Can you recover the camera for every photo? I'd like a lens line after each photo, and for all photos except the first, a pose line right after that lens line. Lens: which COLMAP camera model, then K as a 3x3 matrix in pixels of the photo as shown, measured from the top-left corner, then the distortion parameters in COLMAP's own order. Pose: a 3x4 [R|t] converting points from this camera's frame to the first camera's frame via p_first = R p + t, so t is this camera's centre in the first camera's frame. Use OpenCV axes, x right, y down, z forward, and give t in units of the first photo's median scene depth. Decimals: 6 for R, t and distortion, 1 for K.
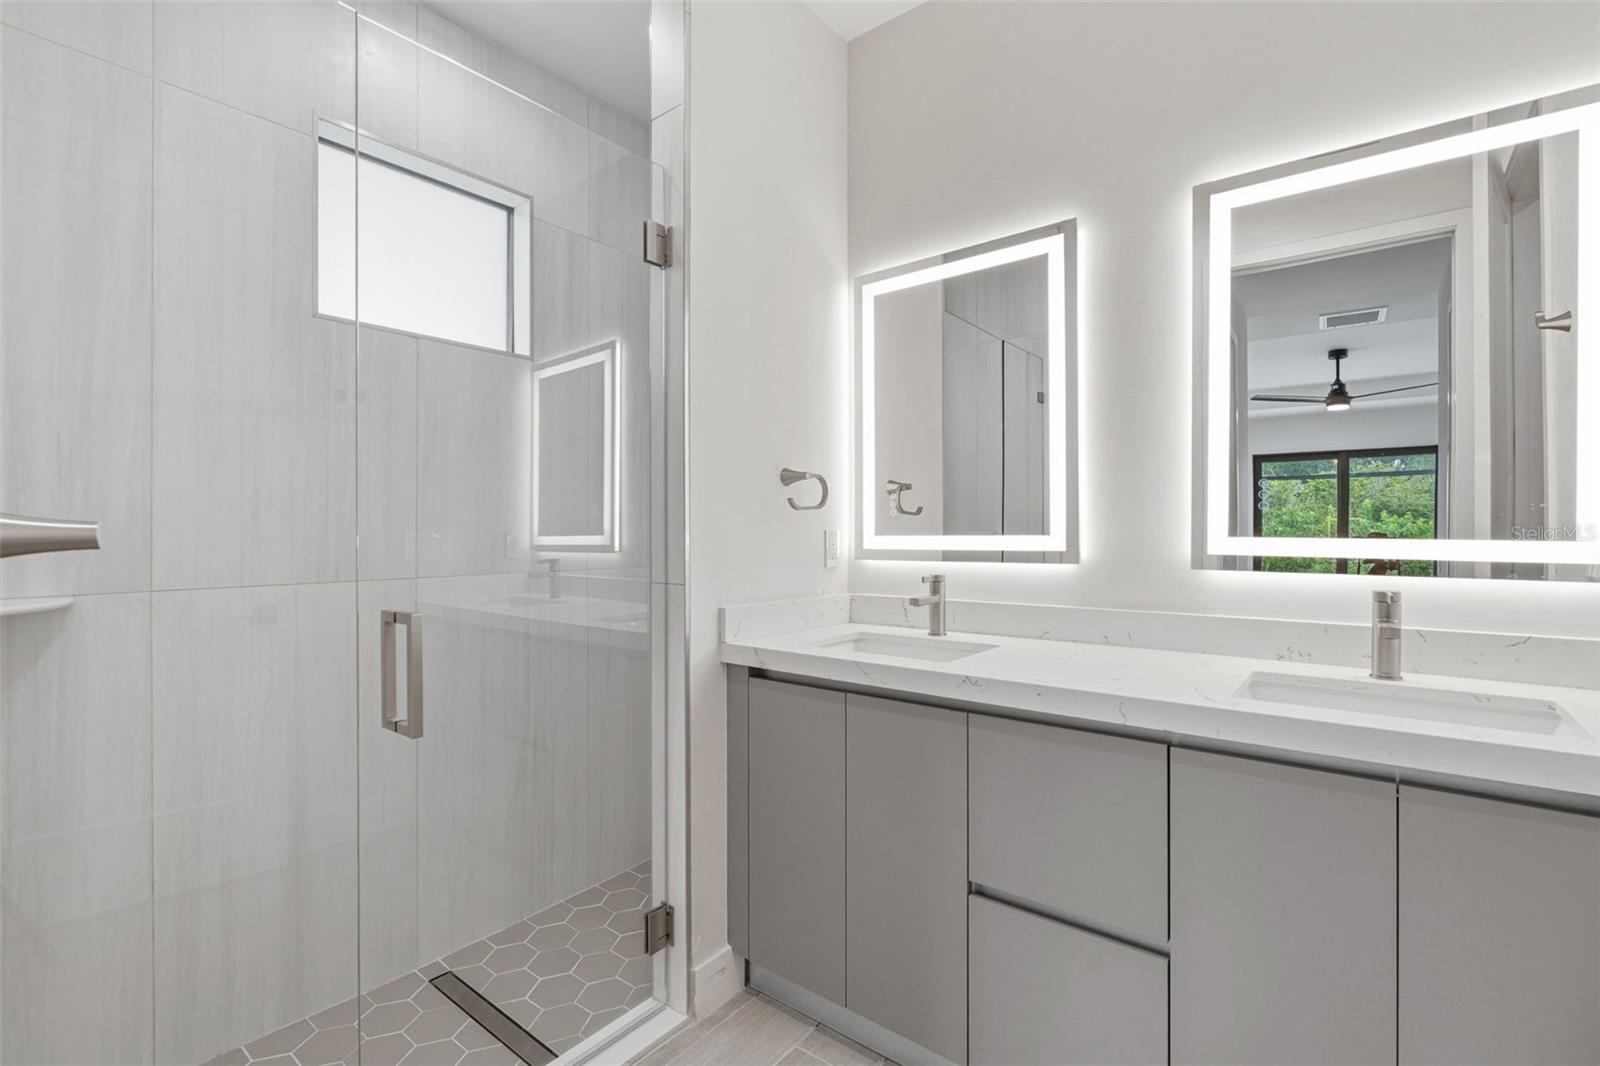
lens RADIAL K [[724.3, 0, 797.9], [0, 724.3, 525.2], [0, 0, 1]] dist [-0.006515, 0.000243]
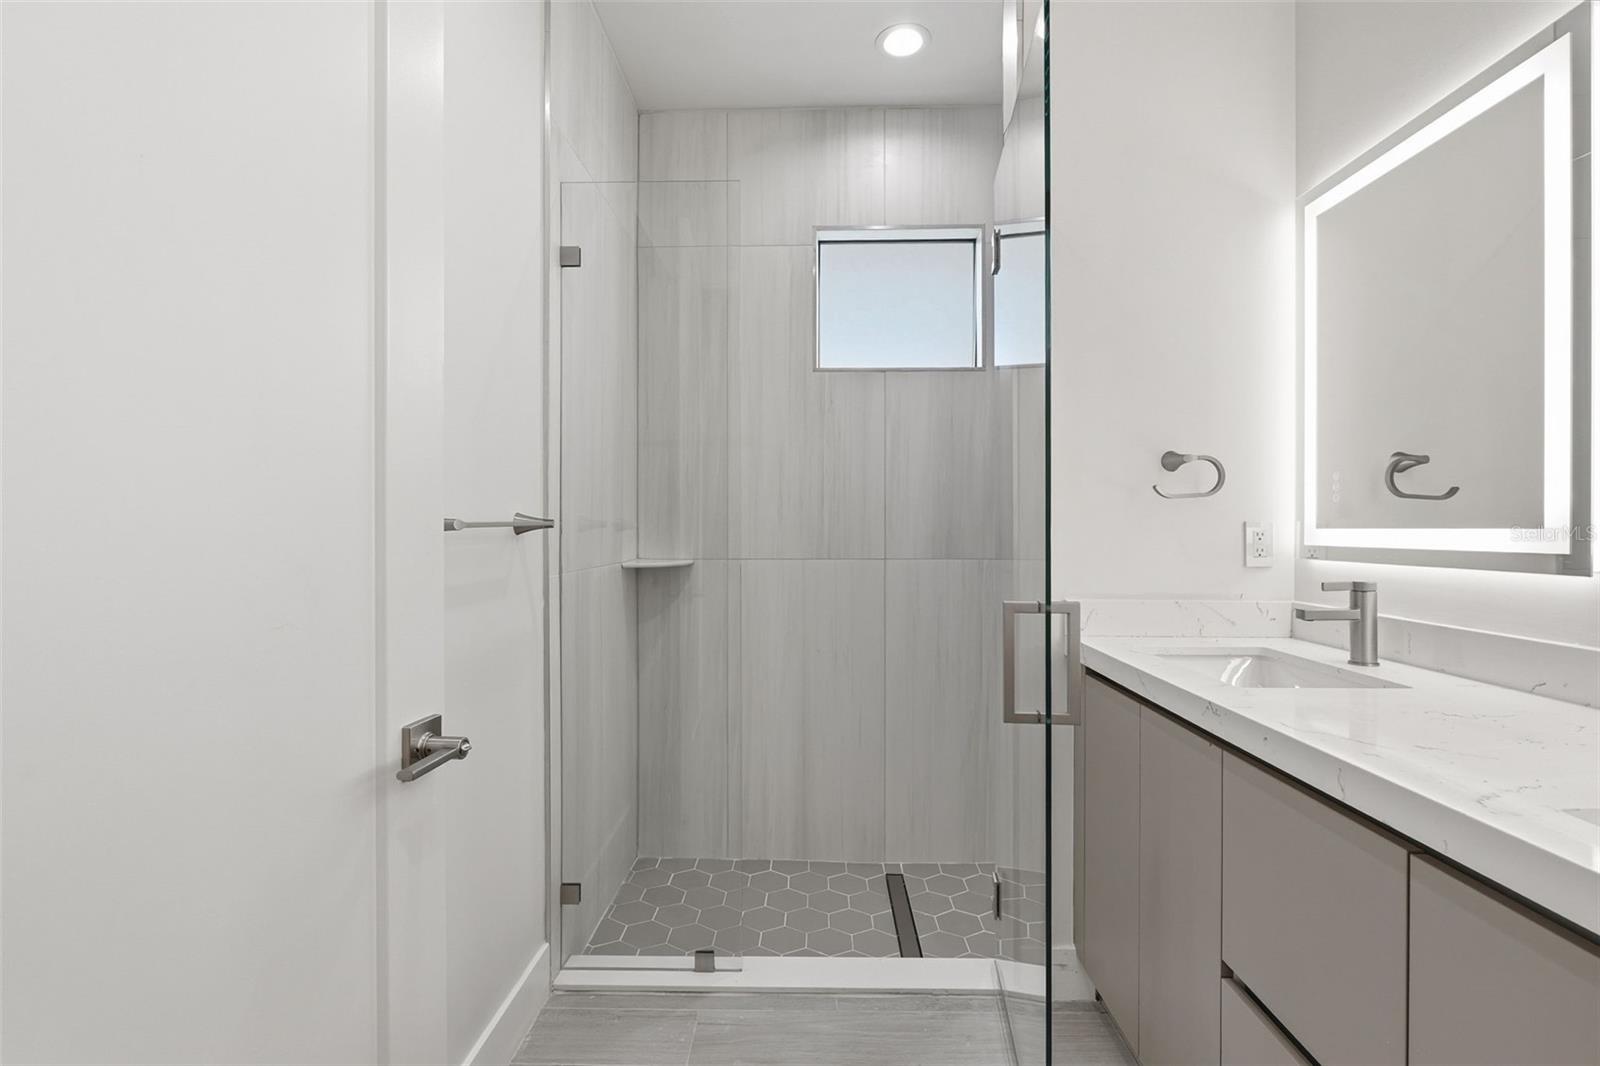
lens RADIAL K [[724.3, 0, 797.9], [0, 724.3, 525.2], [0, 0, 1]] dist [-0.006515, 0.000243]
pose [[0.600424, 0.002636, -0.799677, 0.418854], [0.003422, 0.999977, 0.005865, 0.005451], [0.799674, -0.006258, 0.600402, 0.108184]]
